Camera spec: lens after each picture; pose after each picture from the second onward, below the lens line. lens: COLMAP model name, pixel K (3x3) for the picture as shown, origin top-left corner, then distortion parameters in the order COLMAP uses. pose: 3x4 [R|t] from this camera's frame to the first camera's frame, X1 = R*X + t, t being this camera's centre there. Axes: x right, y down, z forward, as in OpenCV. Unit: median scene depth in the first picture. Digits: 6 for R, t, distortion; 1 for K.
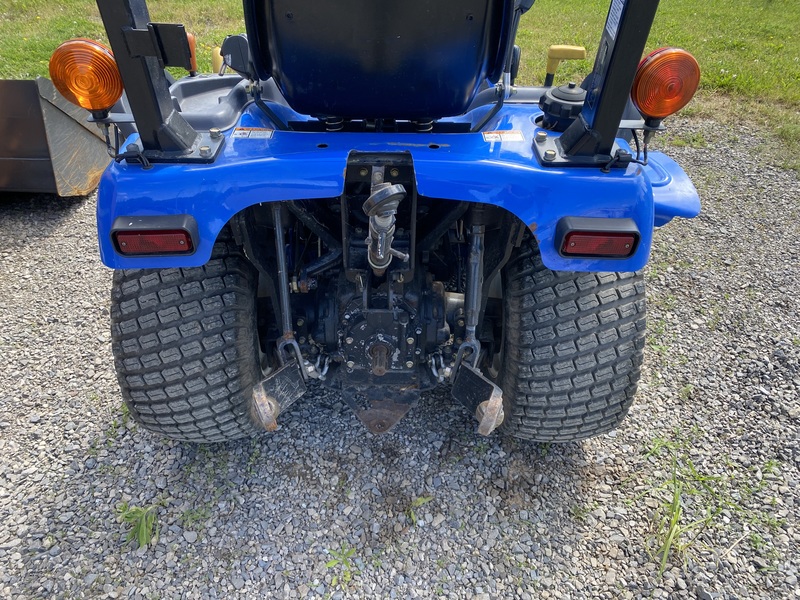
lens RADIAL K [[614.5, 0, 400.0], [0, 614.5, 300.0], [0, 0, 1]] dist [0.002182, 0.001598]
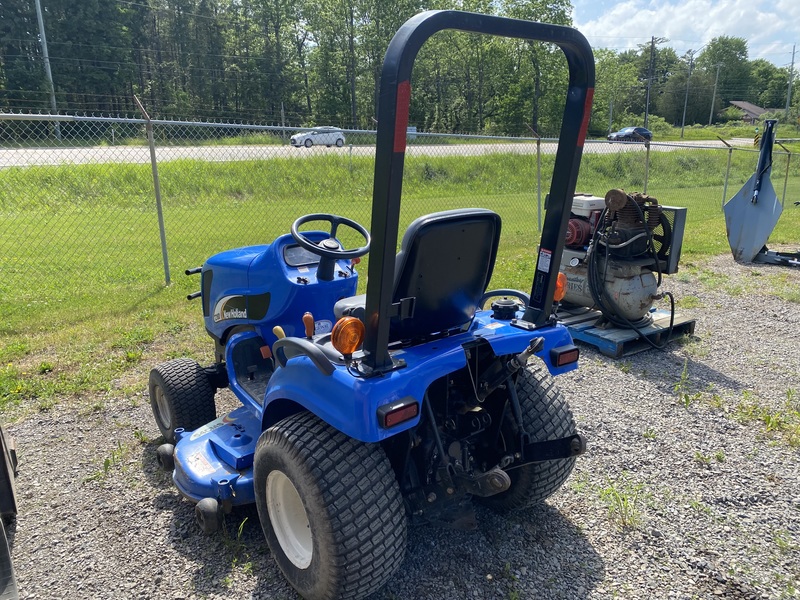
lens RADIAL K [[614.5, 0, 400.0], [0, 614.5, 300.0], [0, 0, 1]] dist [0.002182, 0.001598]
pose [[0.801021, -0.179592, 0.571062, -1.038834], [0.390159, 0.880122, -0.270483, 0.067365], [-0.454028, 0.439468, 0.775066, -0.371724]]
